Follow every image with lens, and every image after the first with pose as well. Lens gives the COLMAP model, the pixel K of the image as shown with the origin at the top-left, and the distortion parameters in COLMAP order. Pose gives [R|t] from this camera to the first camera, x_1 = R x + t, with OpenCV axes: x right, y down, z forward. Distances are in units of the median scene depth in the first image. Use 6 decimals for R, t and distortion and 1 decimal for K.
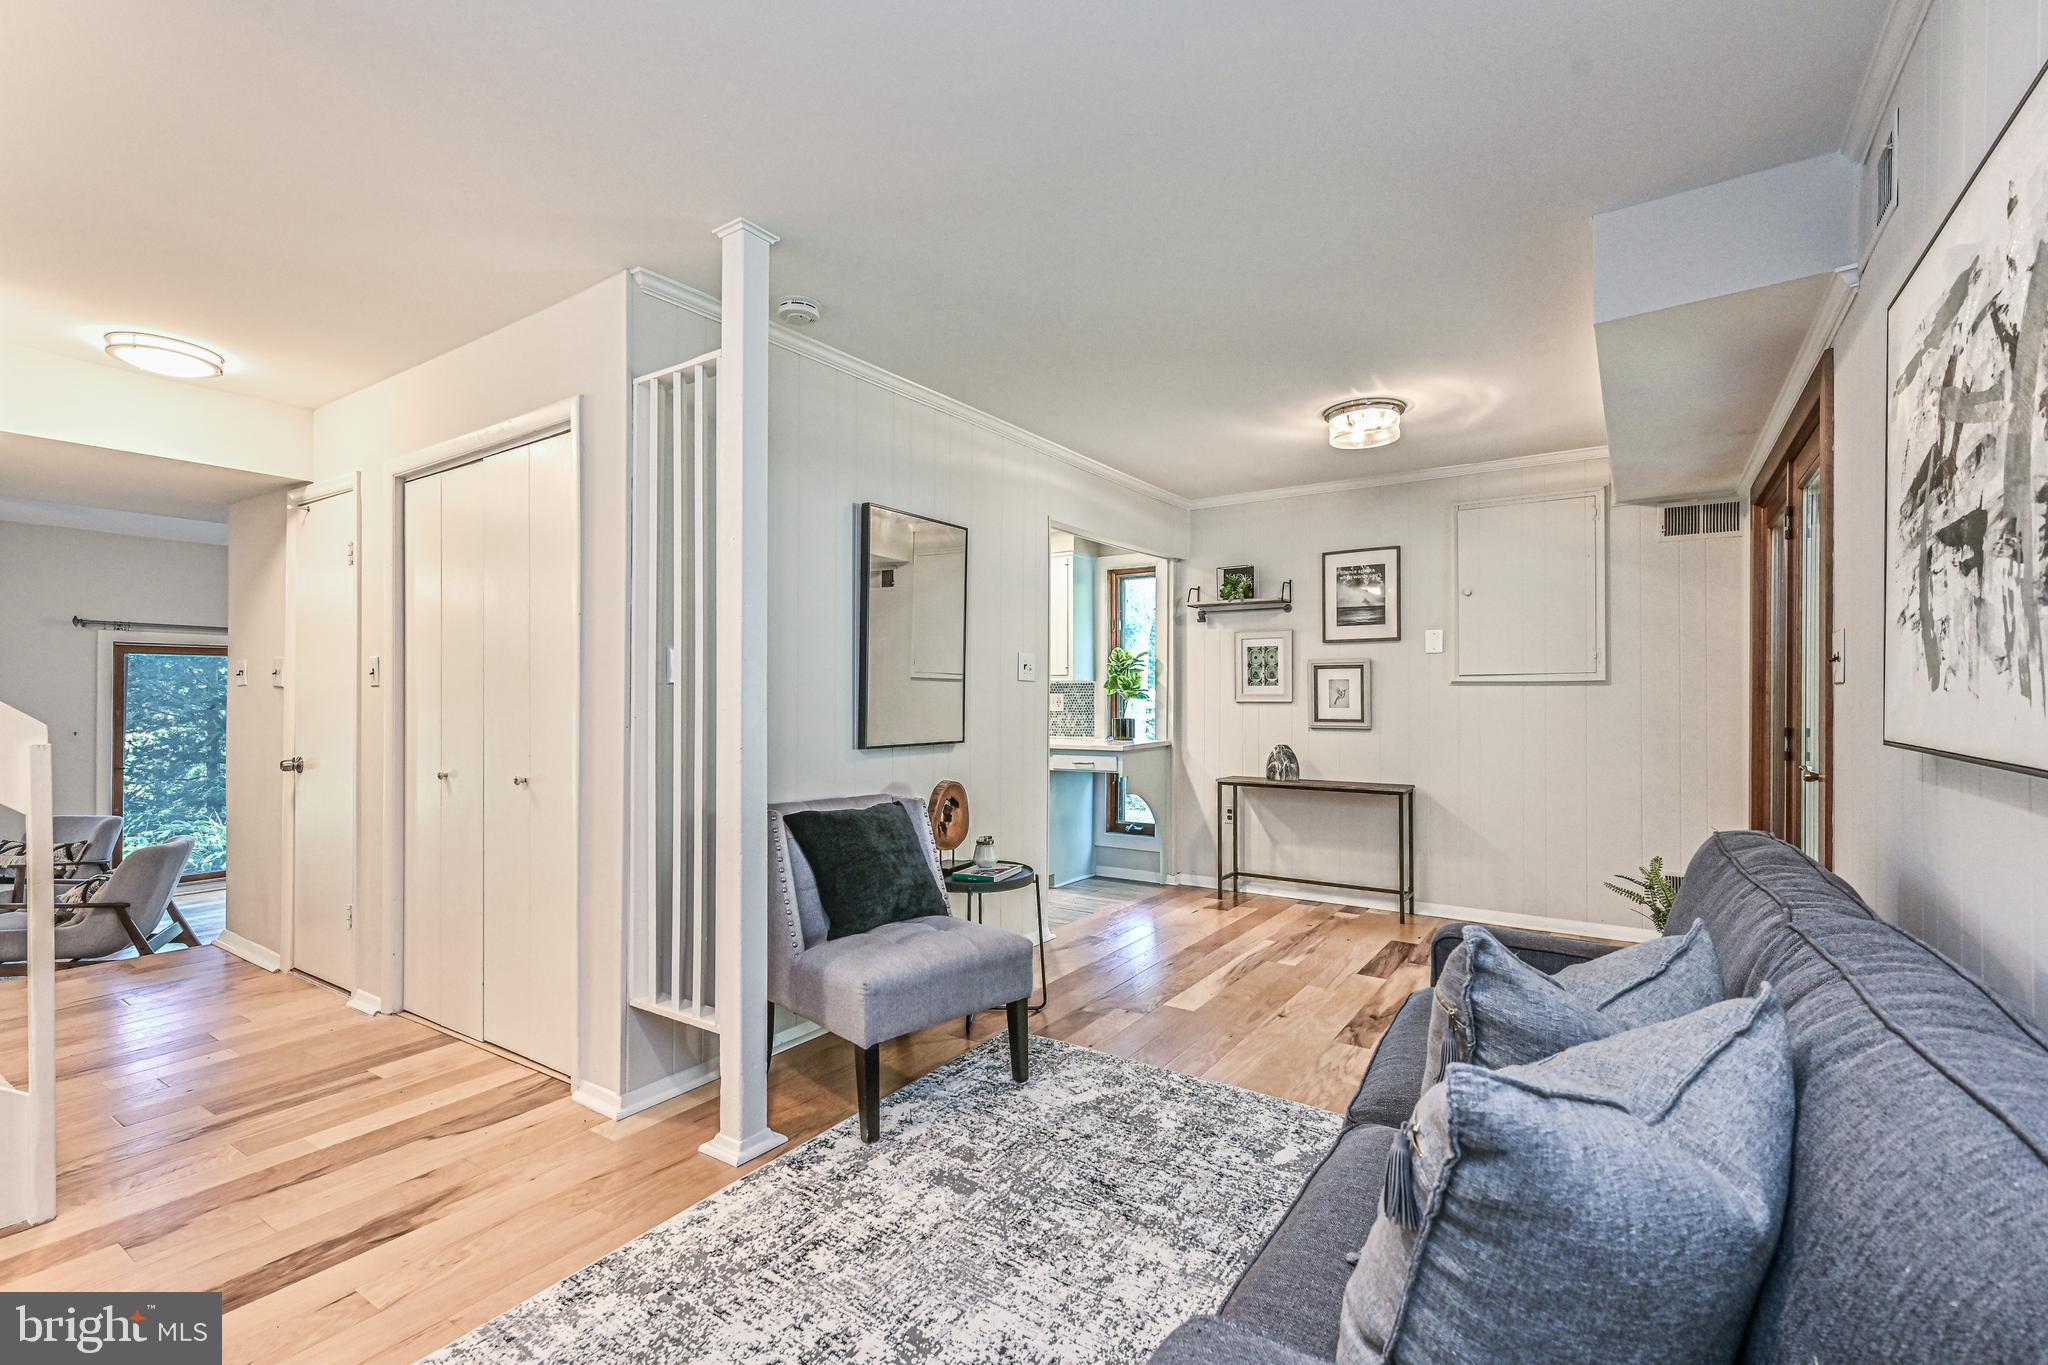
lens RADIAL K [[913.1, 0, 1024.0], [0, 913.1, 682.5], [0, 0, 1]] dist [0.001427, 0.000324]
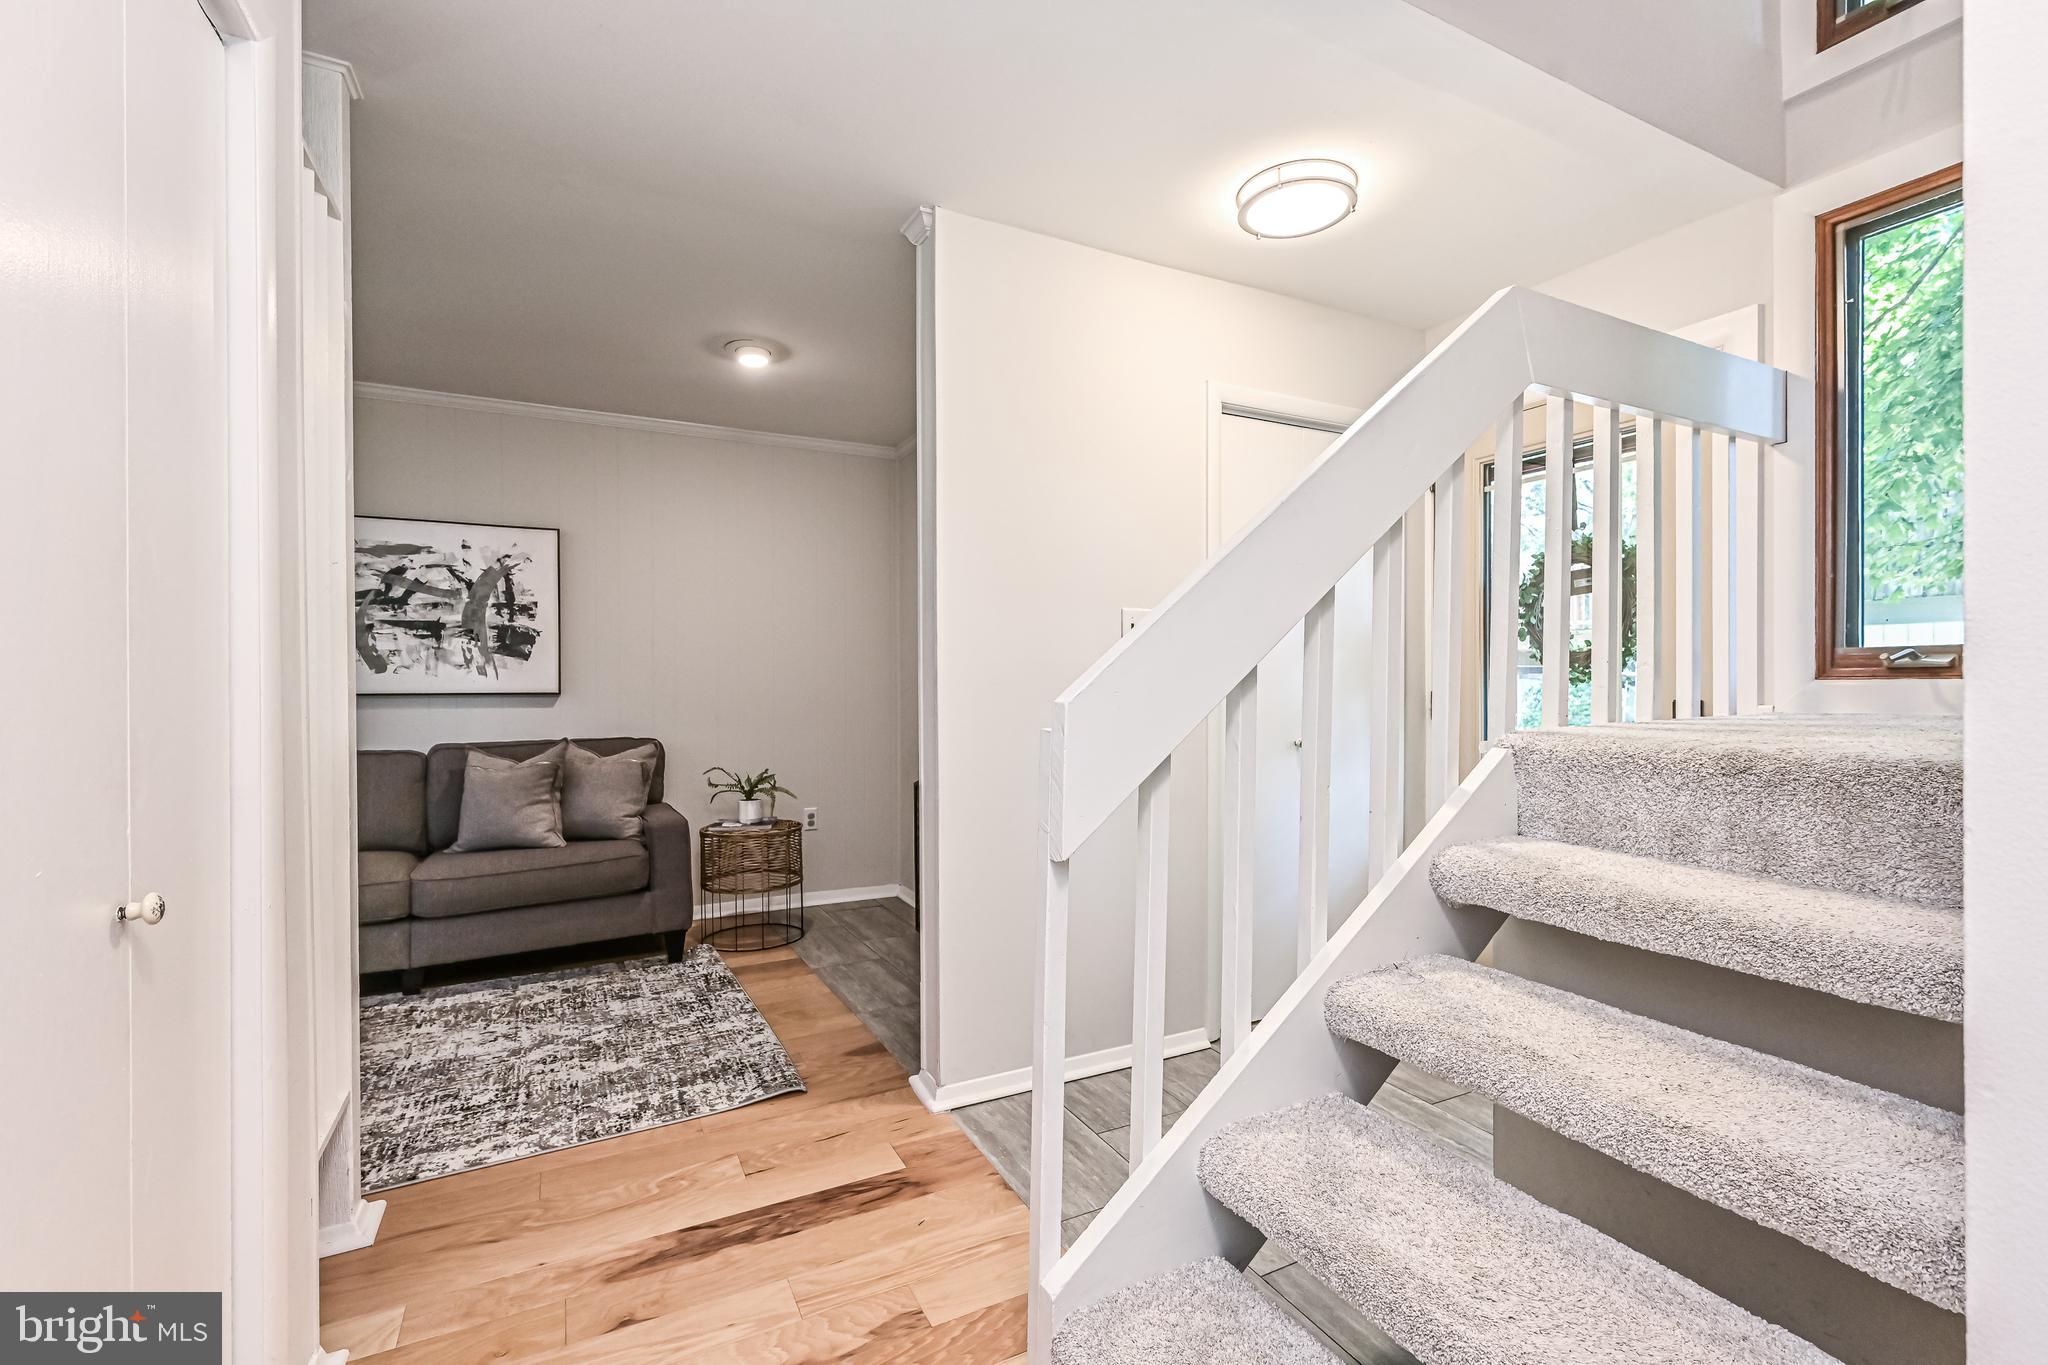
lens RADIAL K [[913.1, 0, 1024.0], [0, 913.1, 682.5], [0, 0, 1]] dist [0.001427, 0.000324]
pose [[-0.875763, -0.001319, 0.482739, -1.530105], [-0.004534, 0.999975, -0.005493, 0.034270], [-0.482720, -0.006999, -0.875747, 1.768660]]
